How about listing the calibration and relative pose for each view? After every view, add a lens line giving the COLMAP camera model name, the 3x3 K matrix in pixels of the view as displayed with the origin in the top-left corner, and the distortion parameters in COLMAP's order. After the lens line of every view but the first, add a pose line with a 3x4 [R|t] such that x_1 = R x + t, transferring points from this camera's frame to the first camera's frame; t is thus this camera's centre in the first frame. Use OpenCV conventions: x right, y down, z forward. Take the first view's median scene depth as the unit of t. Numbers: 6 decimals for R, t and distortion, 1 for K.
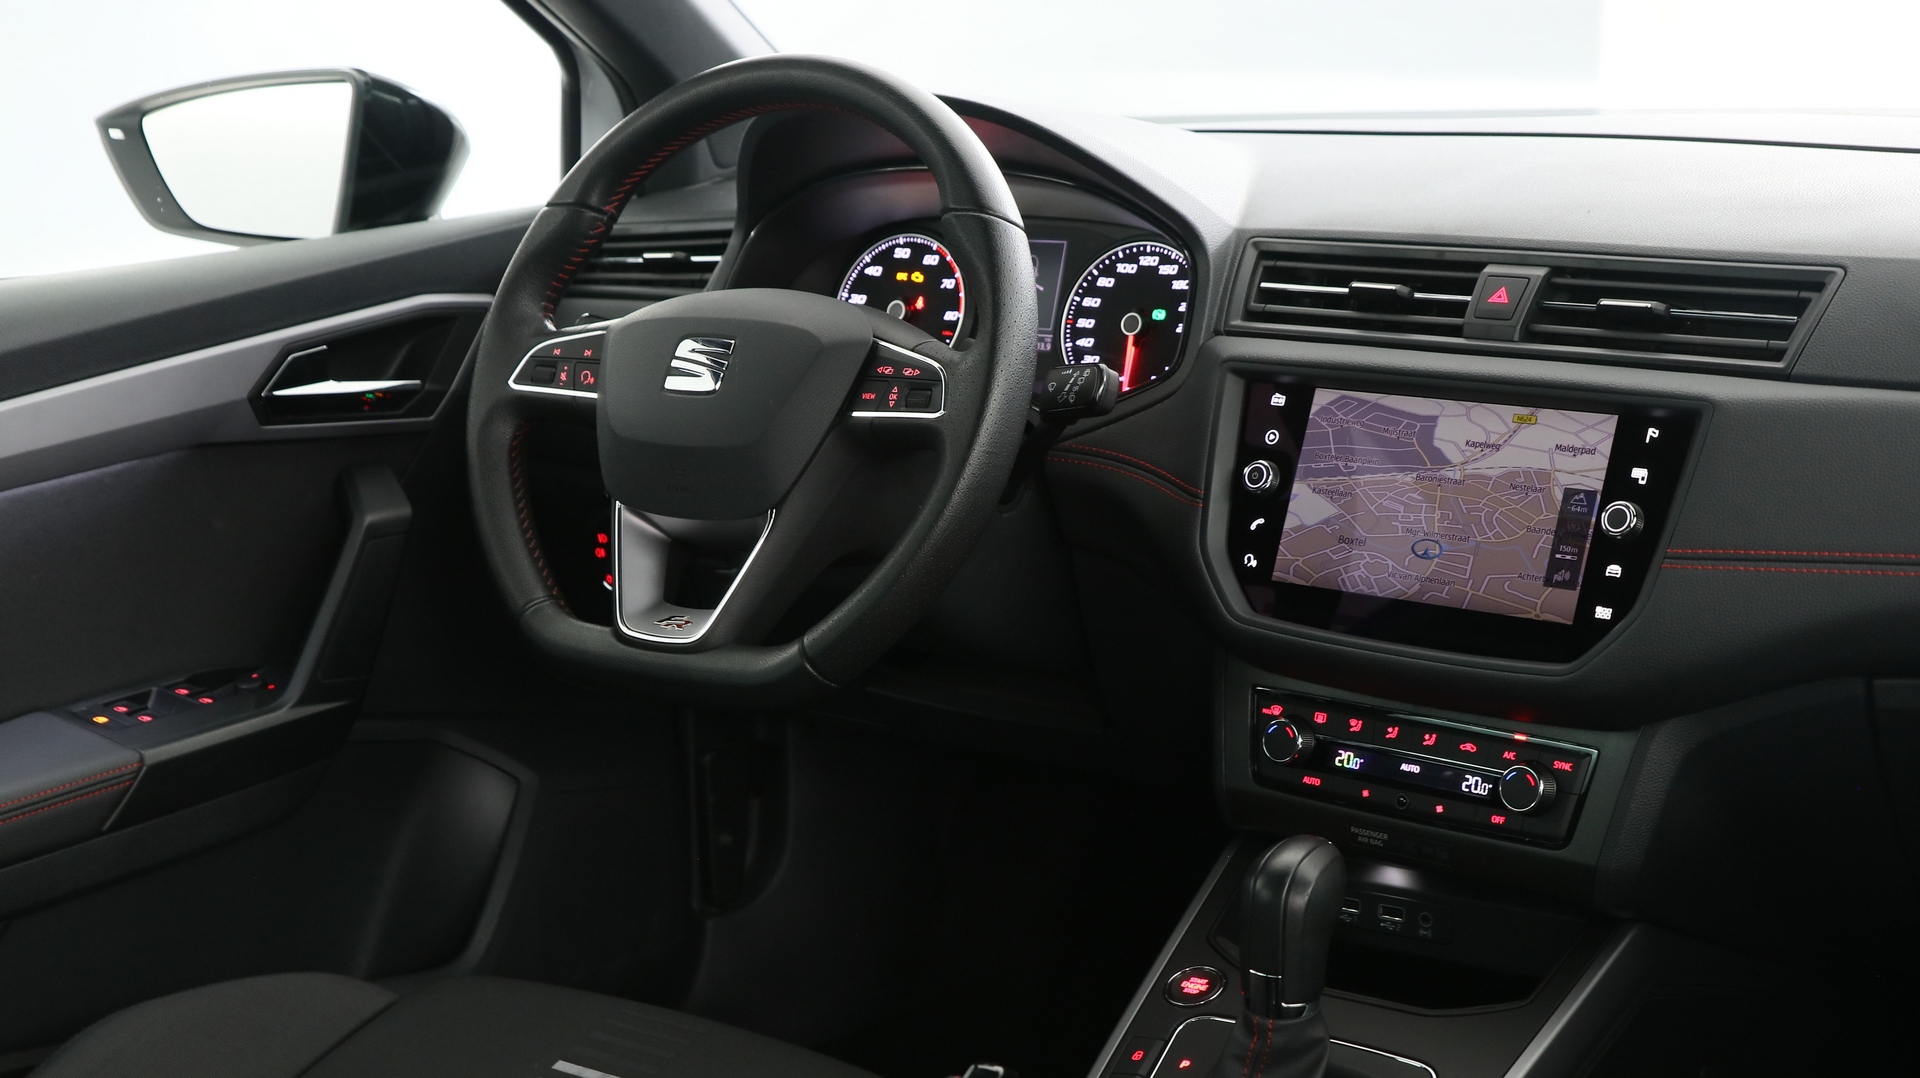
lens RADIAL K [[2644.5, 0, 958.8], [0, 2644.5, 550.7], [0, 0, 1]] dist [0.012572, 0.026331]
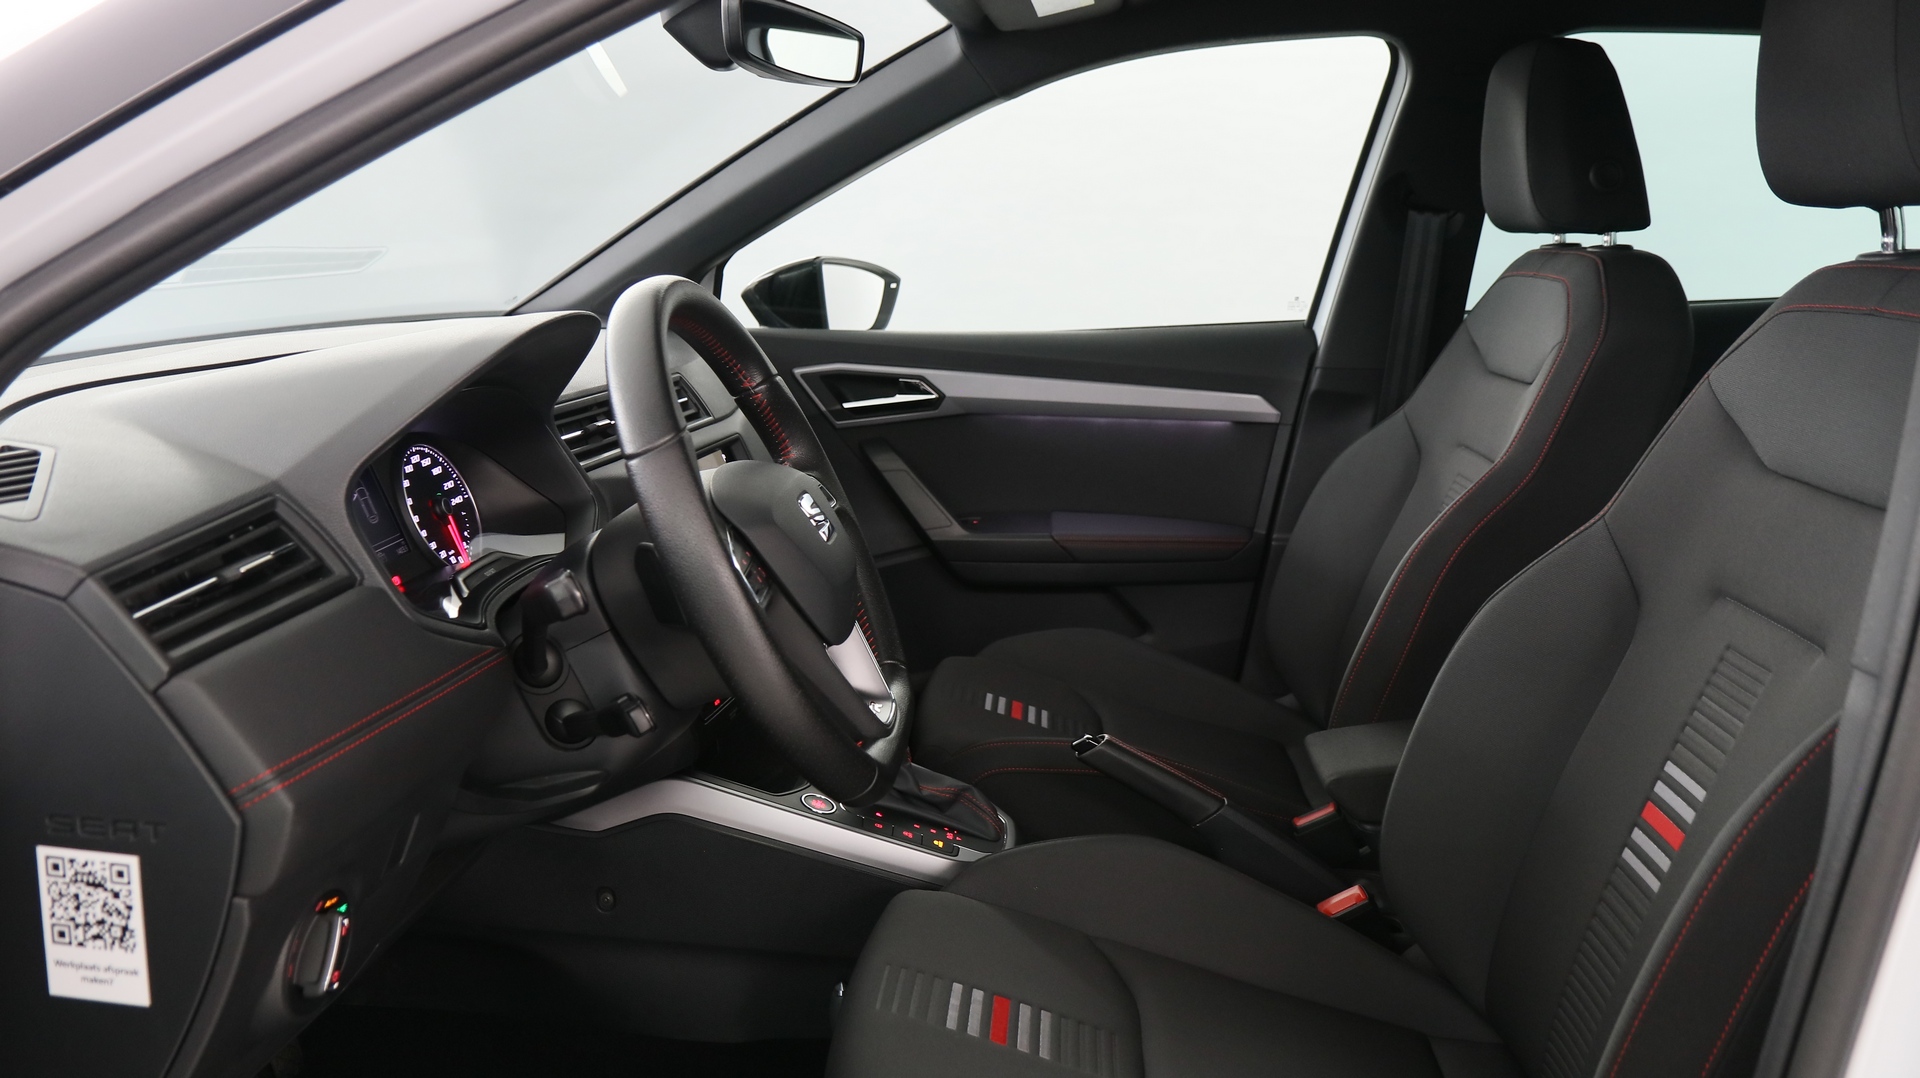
lens RADIAL K [[1452.7, 0, 960.0], [0, 1452.7, 539.0], [0, 0, 1]] dist [-0.028589, 0.023550]
pose [[-0.512534, -0.143840, 0.846534, -0.718917], [0.209429, 0.935156, 0.285697, -0.243593], [-0.832736, 0.323718, -0.449175, 1.257299]]
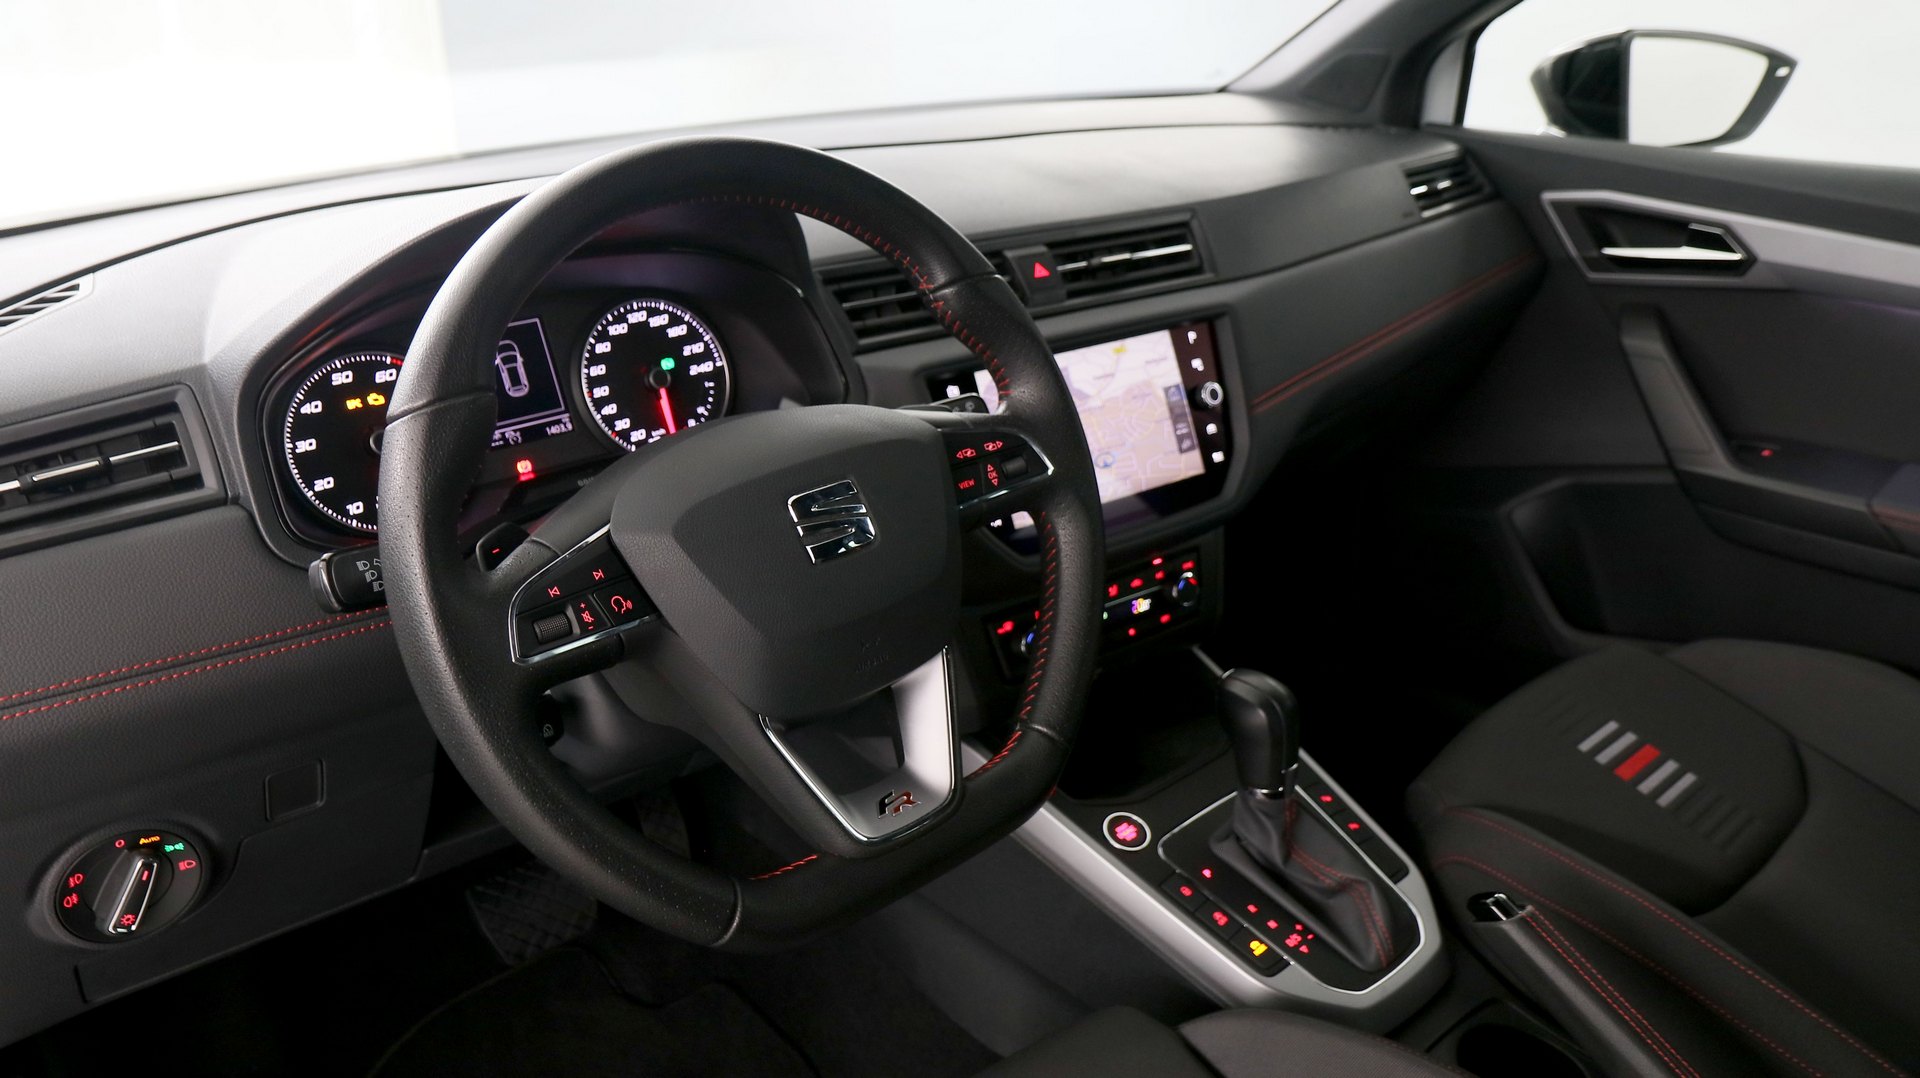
lens RADIAL K [[1450.1, 0, 960.0], [0, 1450.1, 539.0], [0, 0, 1]] dist [-0.003380, 0.003387]
pose [[0.216524, -0.342483, 0.914233, -0.515858], [0.220512, 0.929405, 0.295941, -0.192931], [-0.951048, 0.137522, 0.276760, 0.835368]]
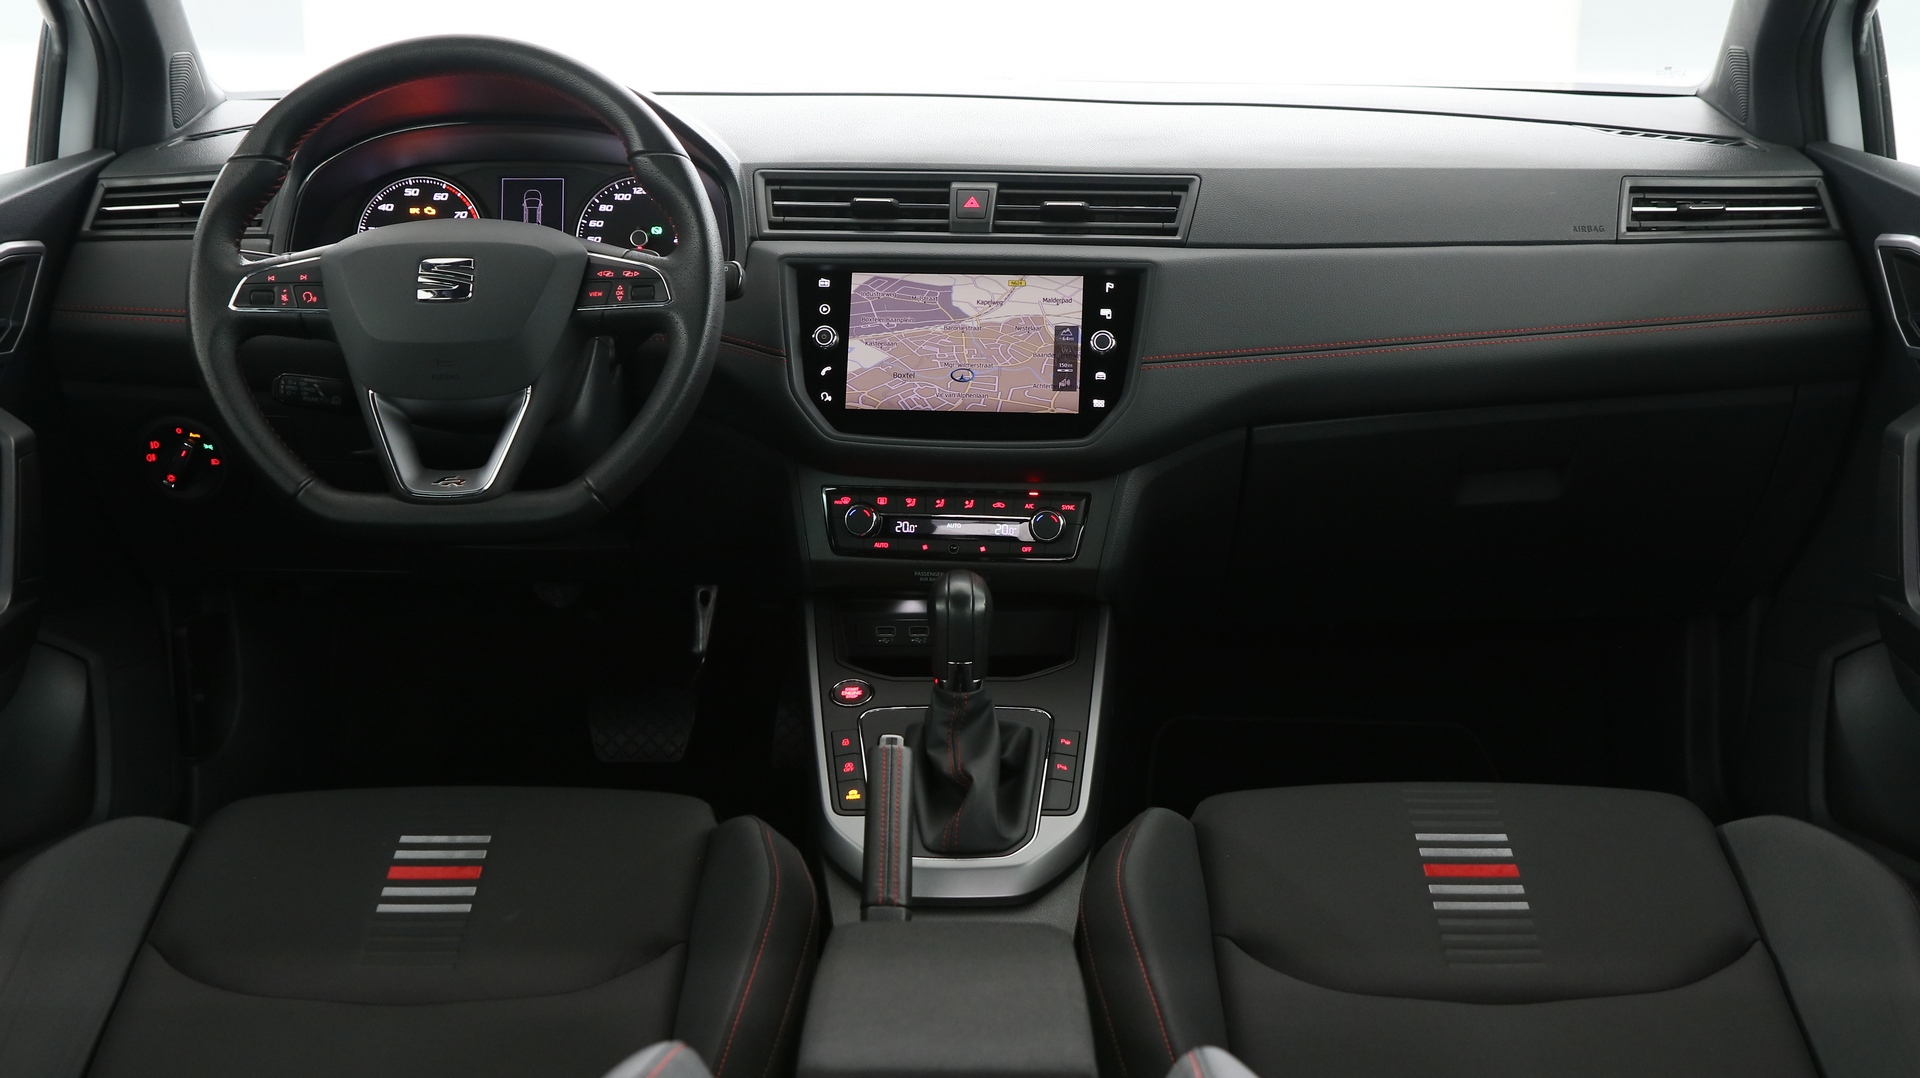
lens RADIAL K [[2247.9, 0, 960.0], [0, 2247.9, 539.0], [0, 0, 1]] dist [0.024078, -0.002715]
pose [[0.818204, -0.118241, 0.562637, -0.522348], [0.097153, 0.992985, 0.067399, 0.005225], [-0.566660, -0.000485, 0.823952, -0.035586]]
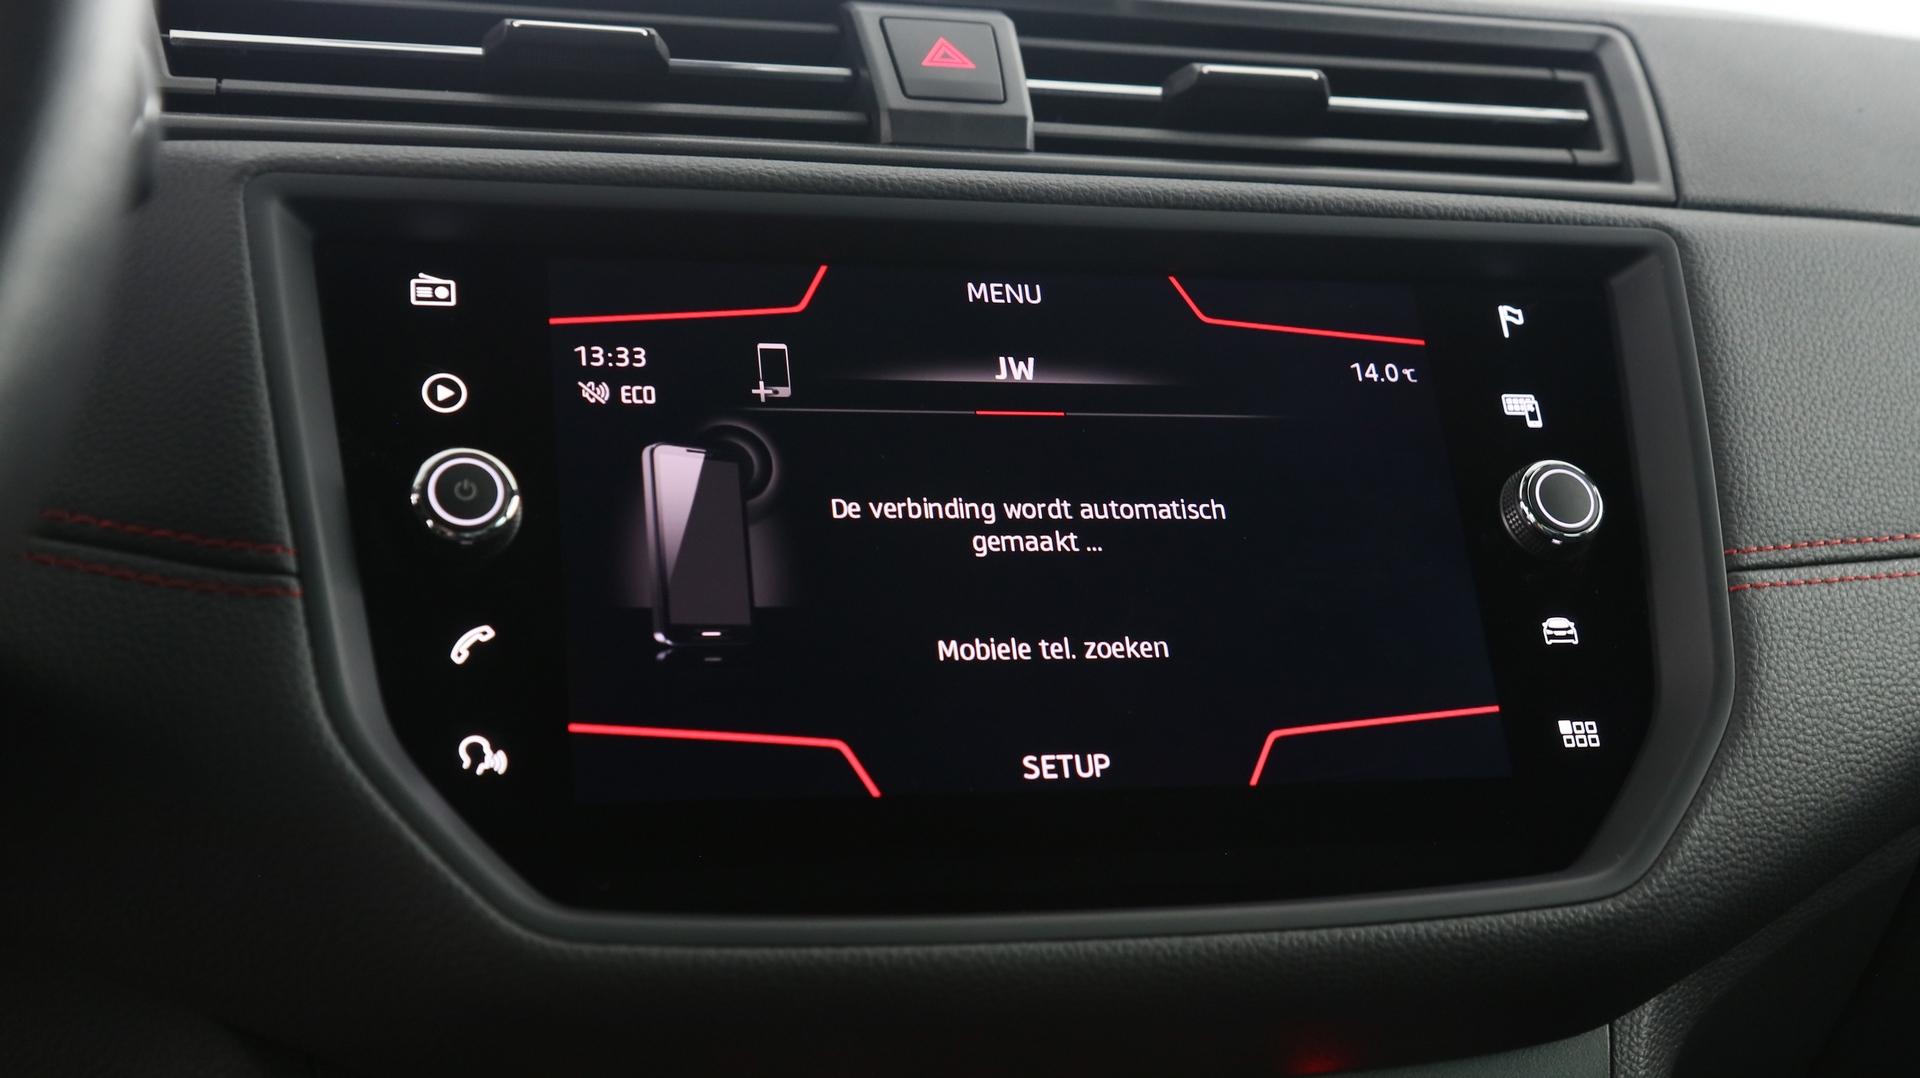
lens RADIAL K [[2422.6, 0, 952.8], [0, 2422.6, 544.4], [0, 0, 1]] dist [0.011526, 0.022461]
pose [[0.543520, 0.030793, 0.838831, -0.102528], [0.161281, 0.976876, -0.140362, 0.028859], [-0.823756, 0.211577, 0.525985, 0.802092]]
